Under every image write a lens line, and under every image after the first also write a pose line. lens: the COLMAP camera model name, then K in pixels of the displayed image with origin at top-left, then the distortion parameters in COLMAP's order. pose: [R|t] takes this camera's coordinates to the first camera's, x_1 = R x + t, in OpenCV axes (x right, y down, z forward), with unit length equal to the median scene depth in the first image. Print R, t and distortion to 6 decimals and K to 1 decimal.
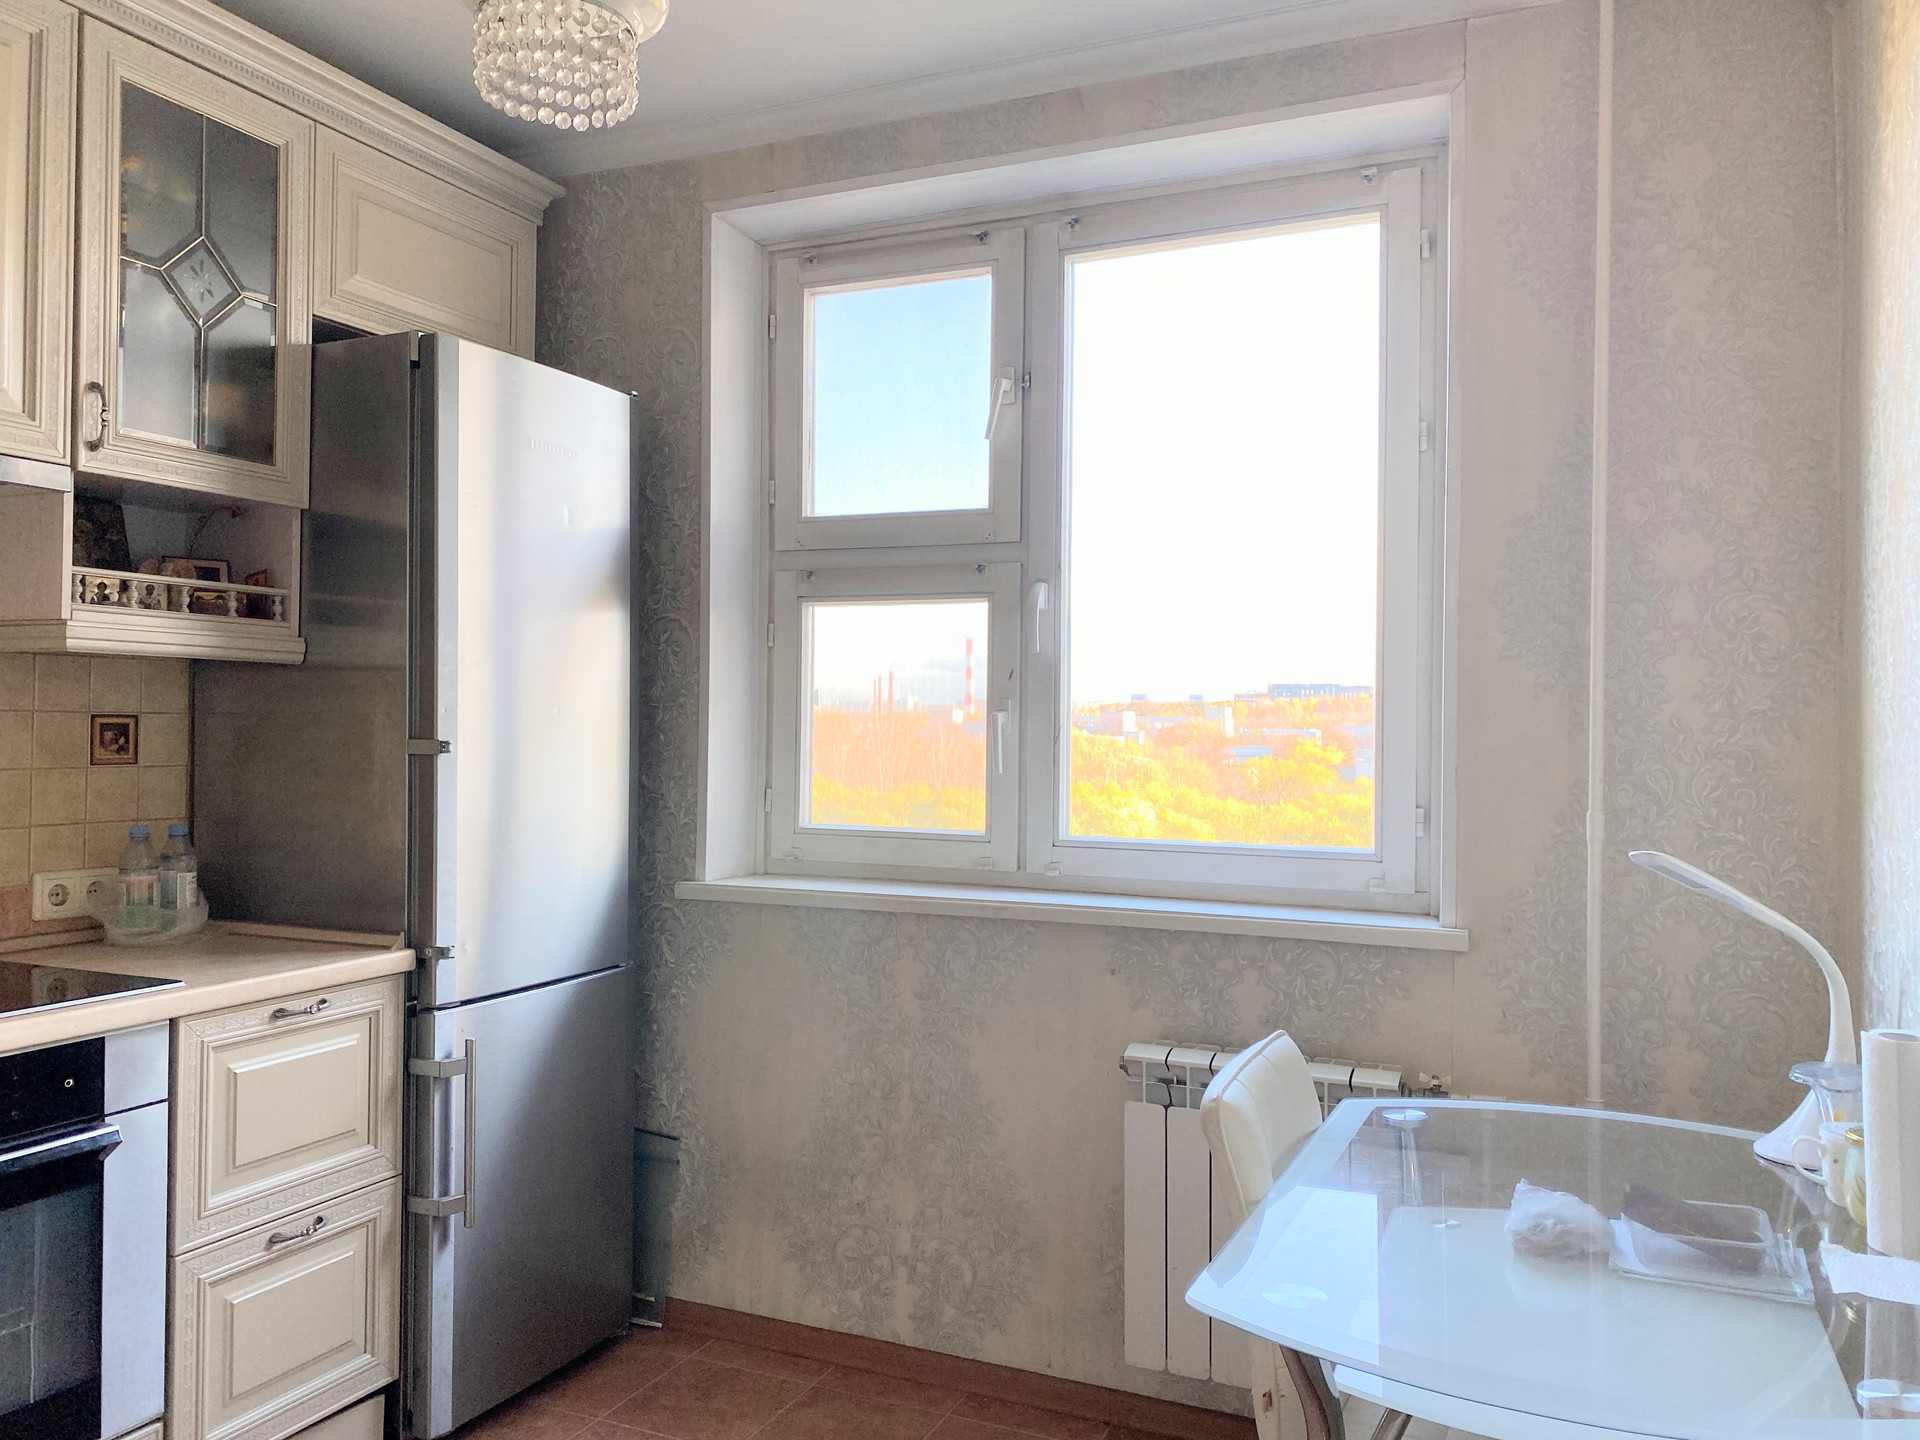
lens RADIAL K [[1454.8, 0, 958.3], [0, 1454.8, 714.7], [0, 0, 1]] dist [0.047810, -0.050888]
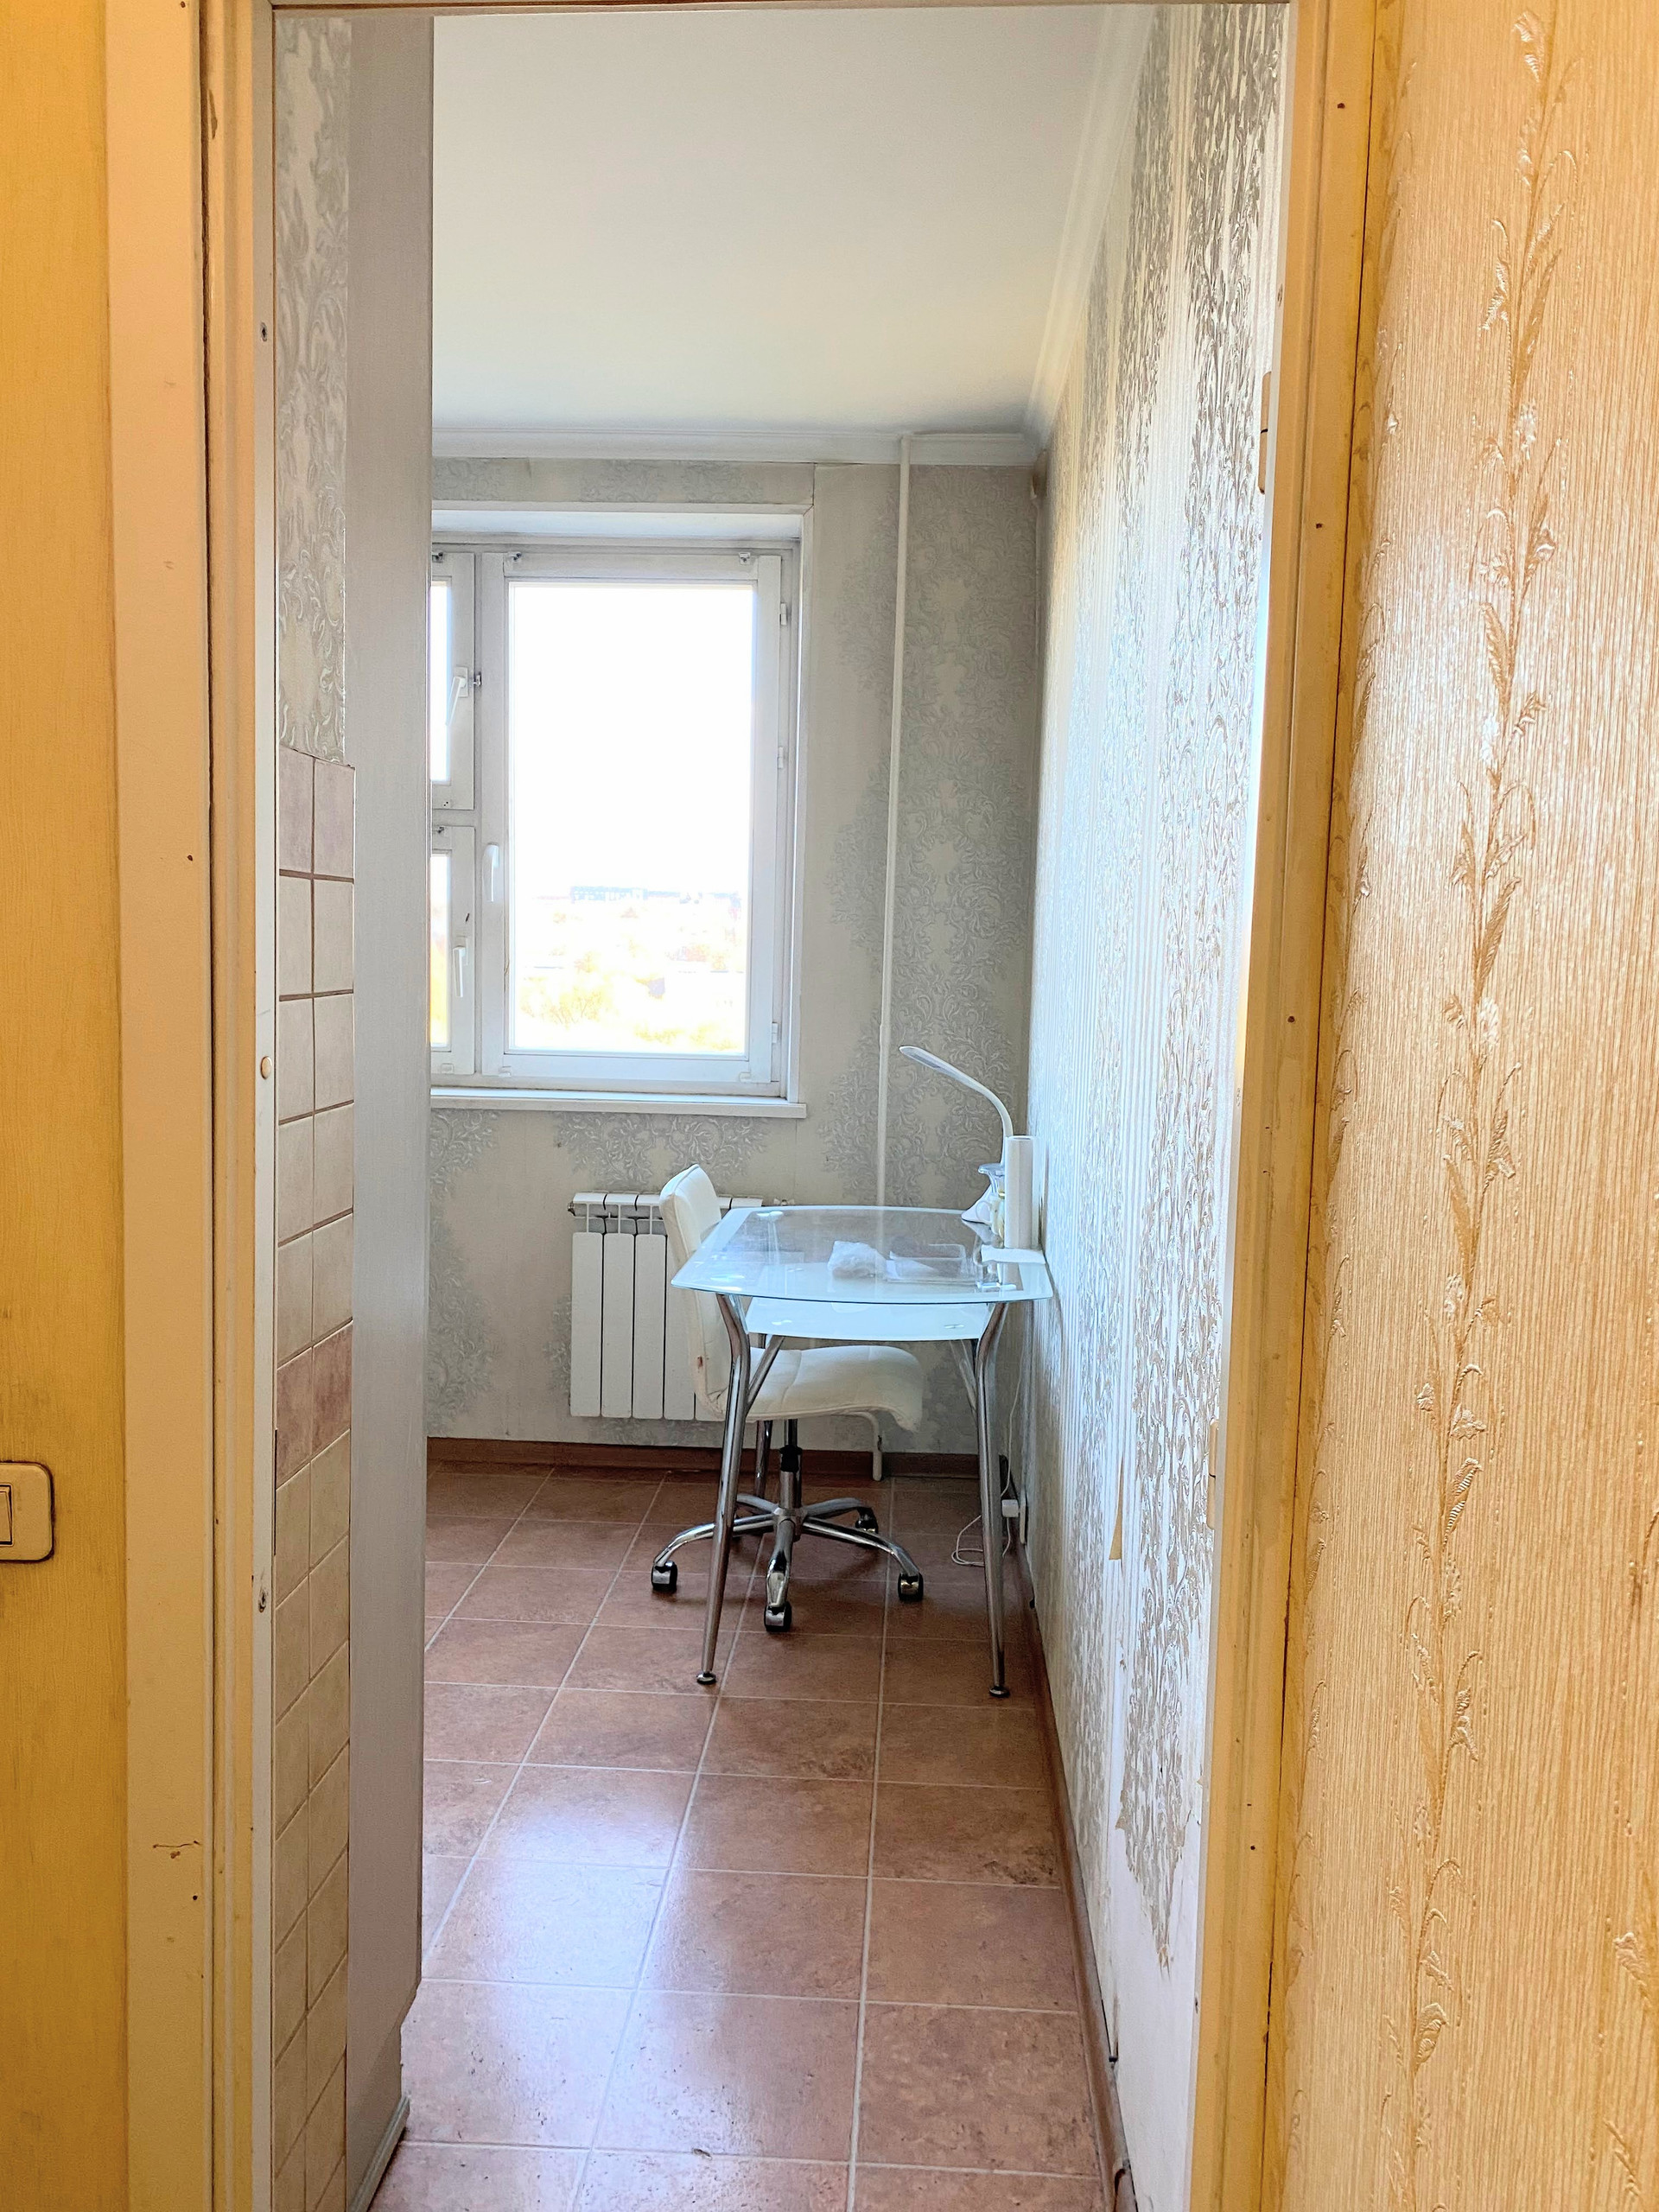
lens RADIAL K [[1676.1, 0, 834.4], [0, 1676.1, 1105.5], [0, 0, 1]] dist [0.047810, -0.050888]
pose [[0.933264, -0.019663, 0.358653, -0.230240], [-0.020020, 0.994101, 0.106596, -0.033671], [-0.358633, -0.106662, 0.927365, -0.576557]]
